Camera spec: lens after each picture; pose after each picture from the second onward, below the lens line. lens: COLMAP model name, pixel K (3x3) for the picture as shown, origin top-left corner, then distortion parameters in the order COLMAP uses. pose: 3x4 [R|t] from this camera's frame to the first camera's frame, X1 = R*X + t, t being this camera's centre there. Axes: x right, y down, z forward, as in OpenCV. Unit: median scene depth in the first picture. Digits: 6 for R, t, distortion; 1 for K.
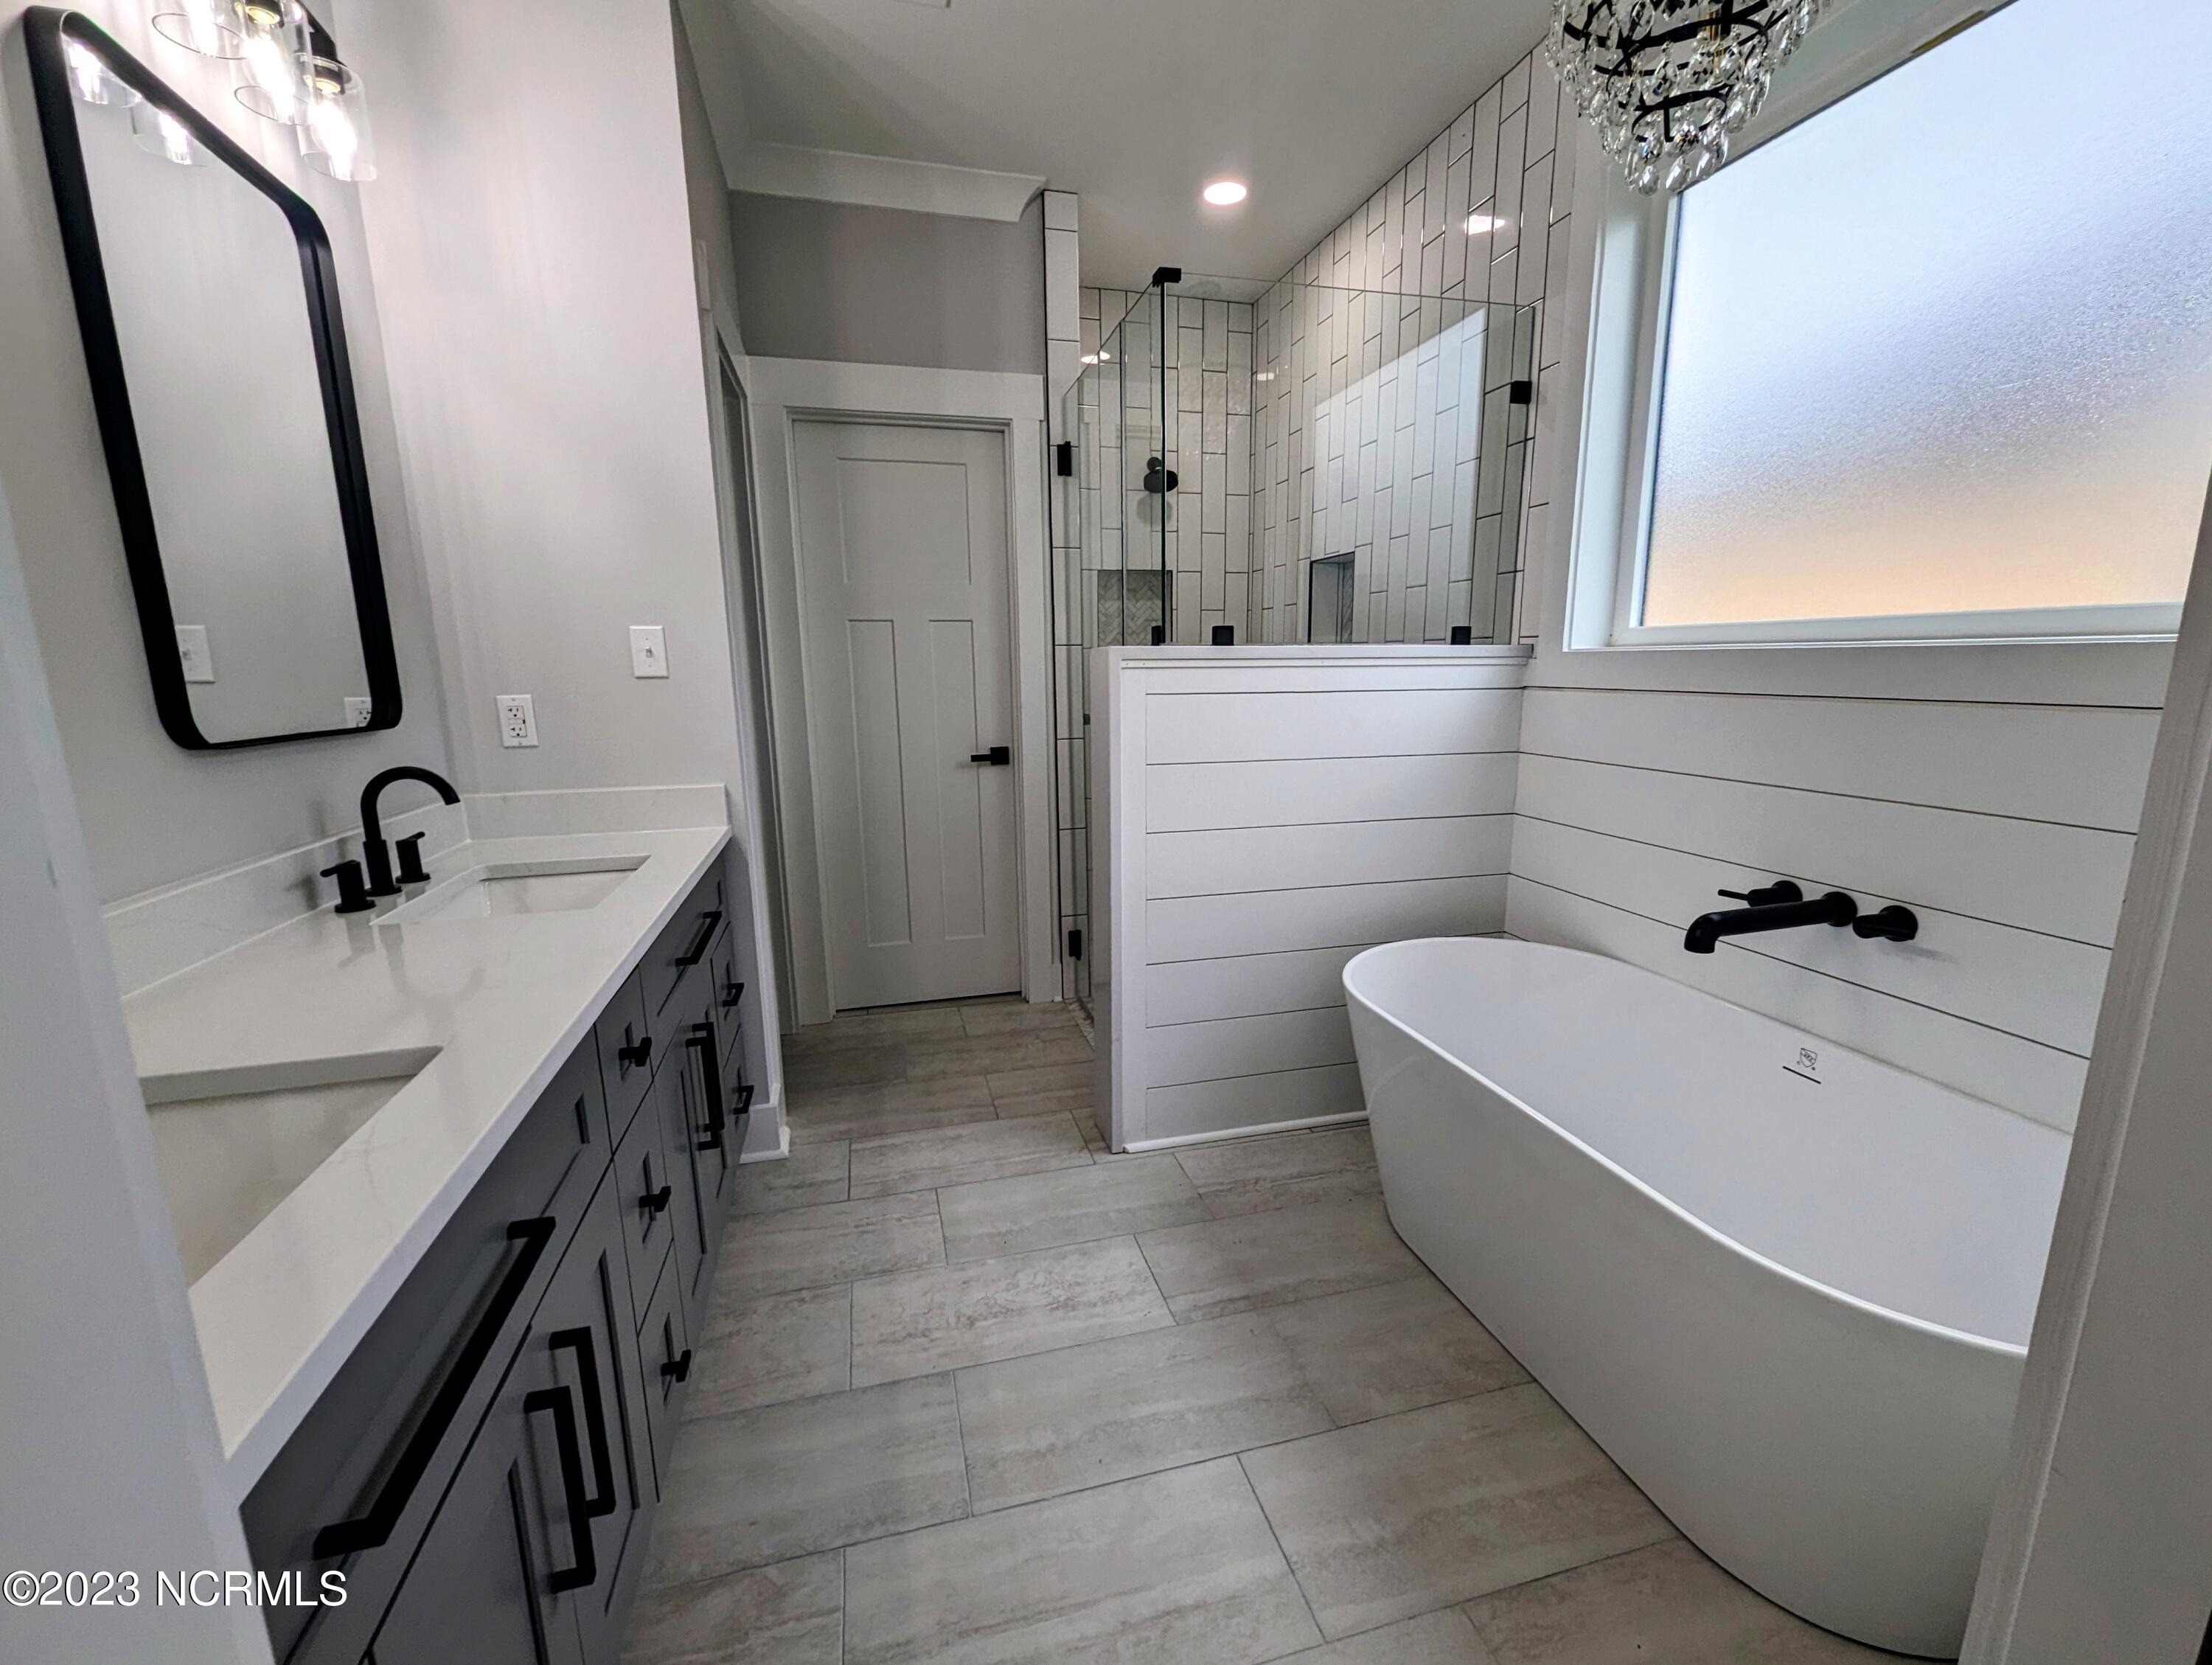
lens RADIAL K [[923.0, 0, 1112.5], [0, 923.0, 850.0], [0, 0, 1]] dist [0.003701, -0.001728]
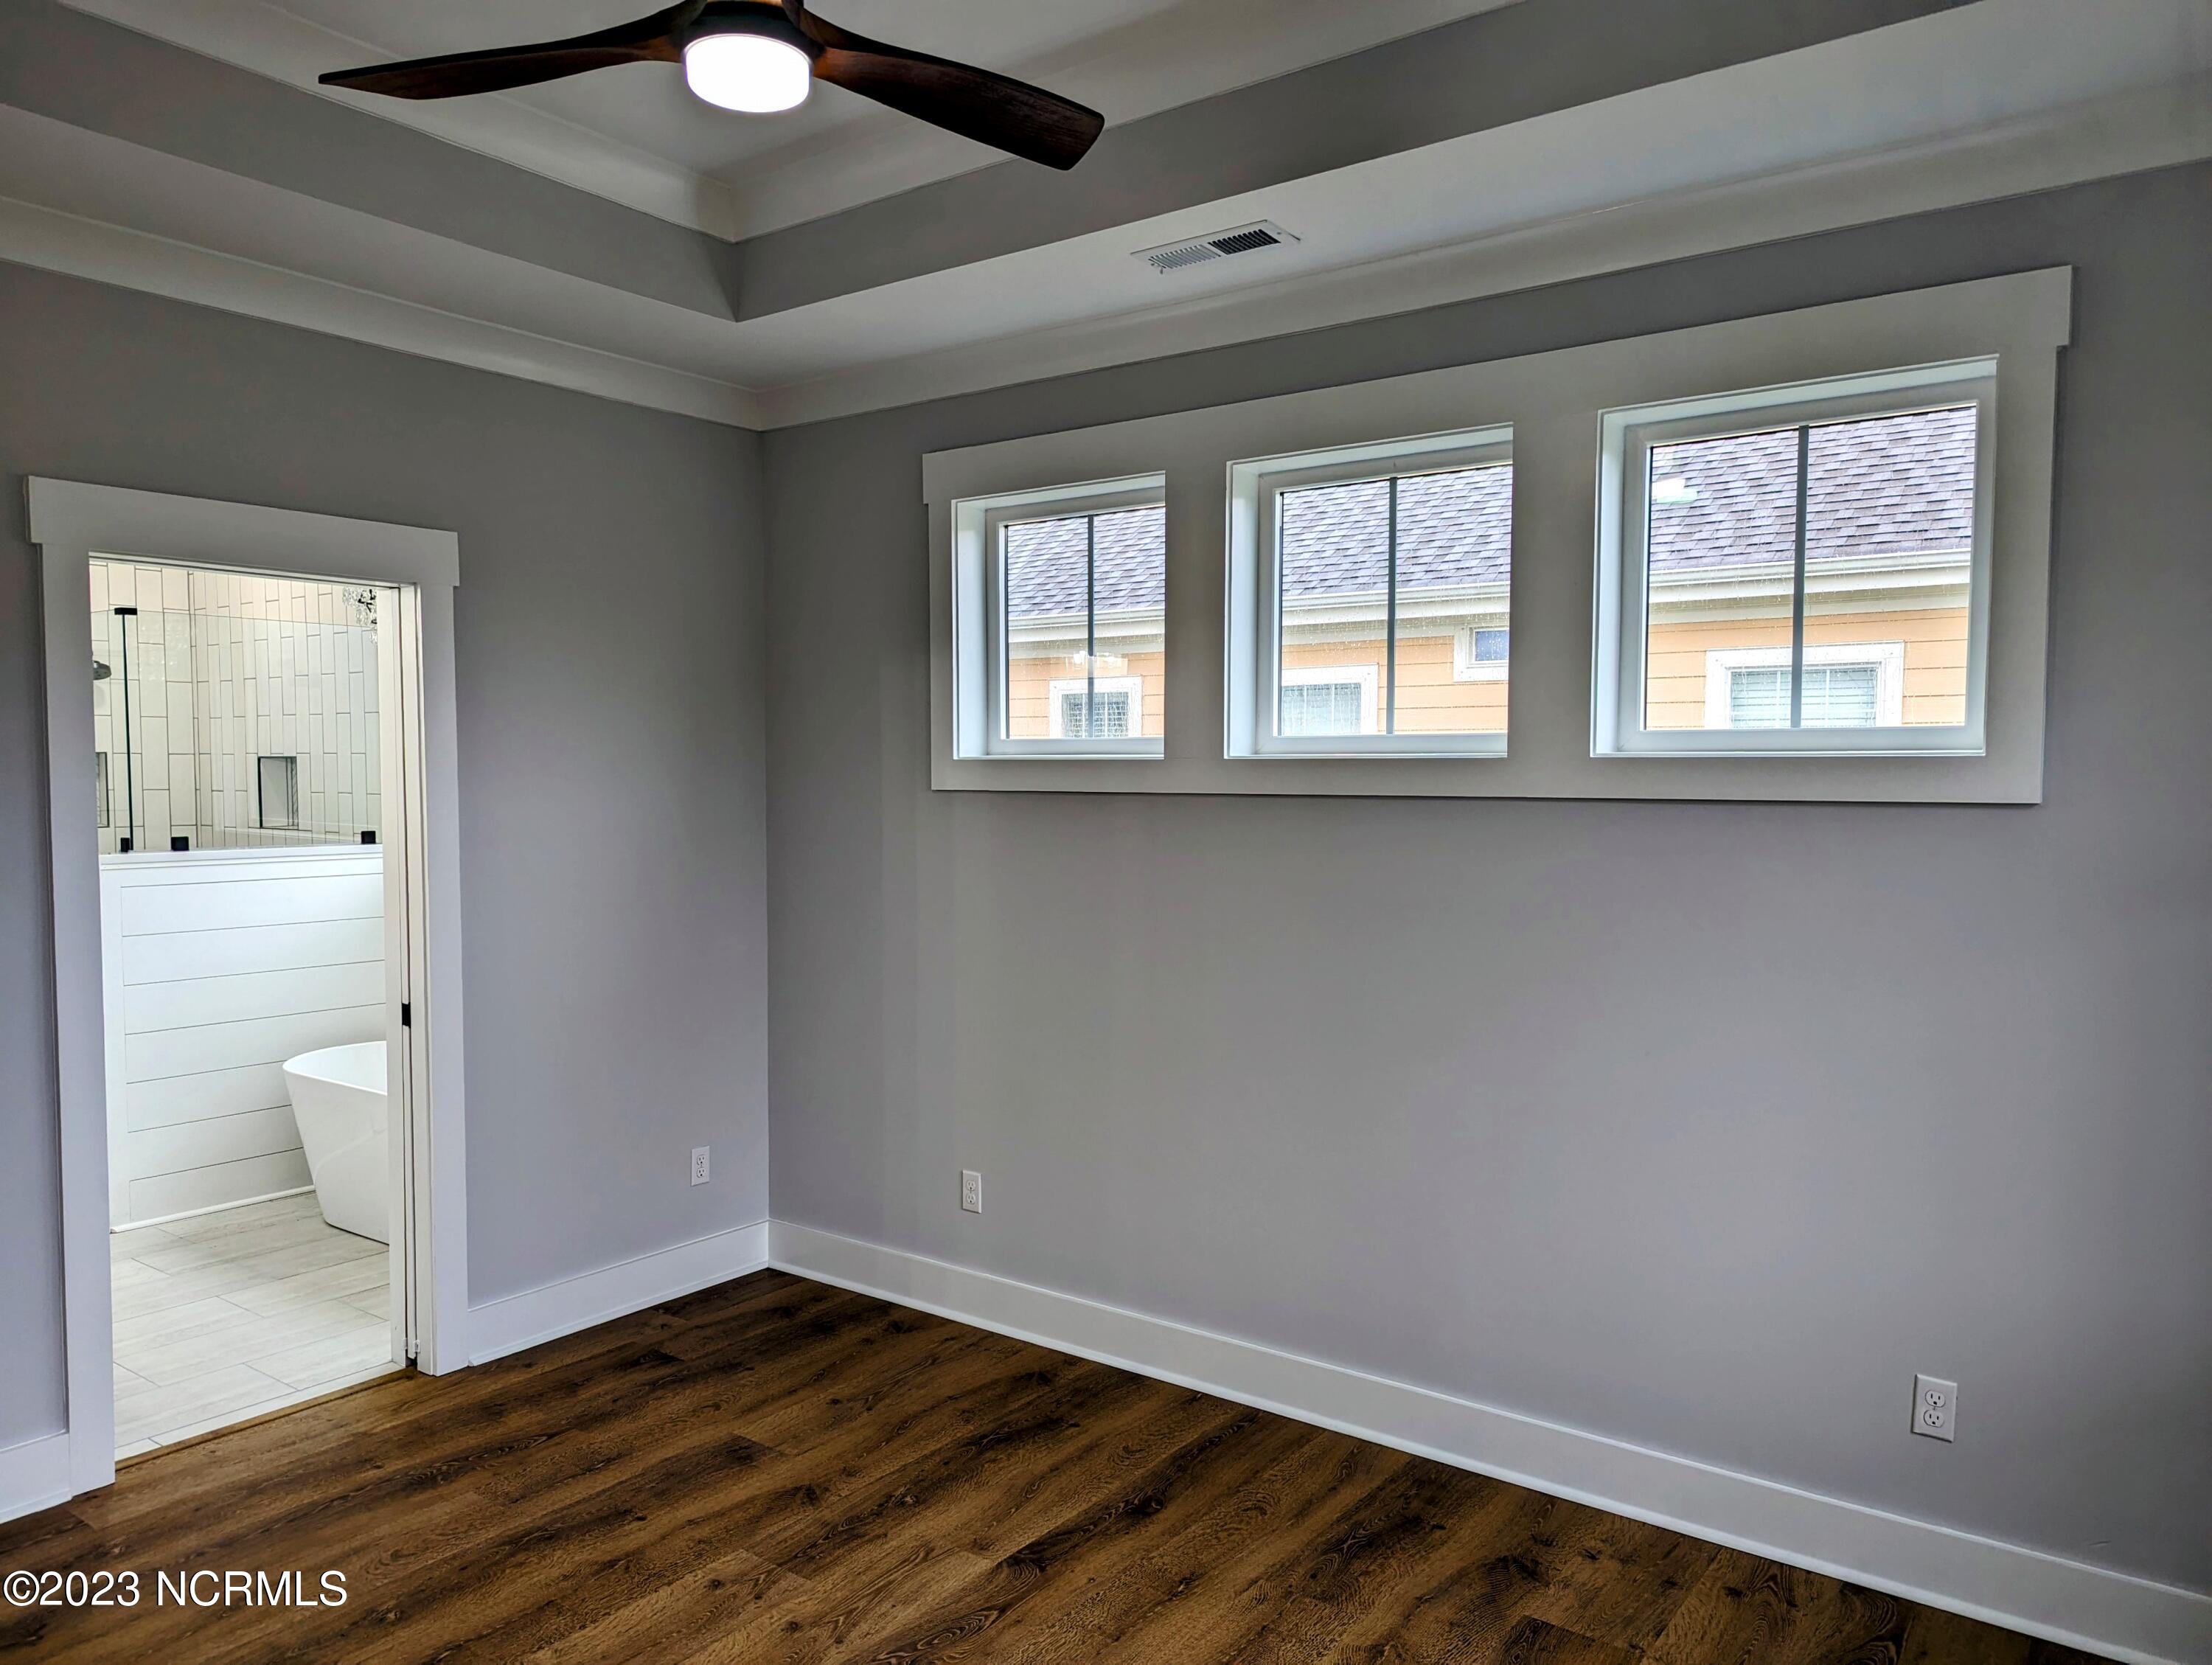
lens RADIAL K [[1563.4, 0, 1084.3], [0, 1563.4, 843.1], [0, 0, 1]] dist [0.051415, -0.048616]
pose [[0.790181, -0.018625, 0.612591, -0.255803], [0.109283, 0.987801, -0.110931, 0.172370], [-0.603052, 0.154602, 0.782577, -1.637320]]
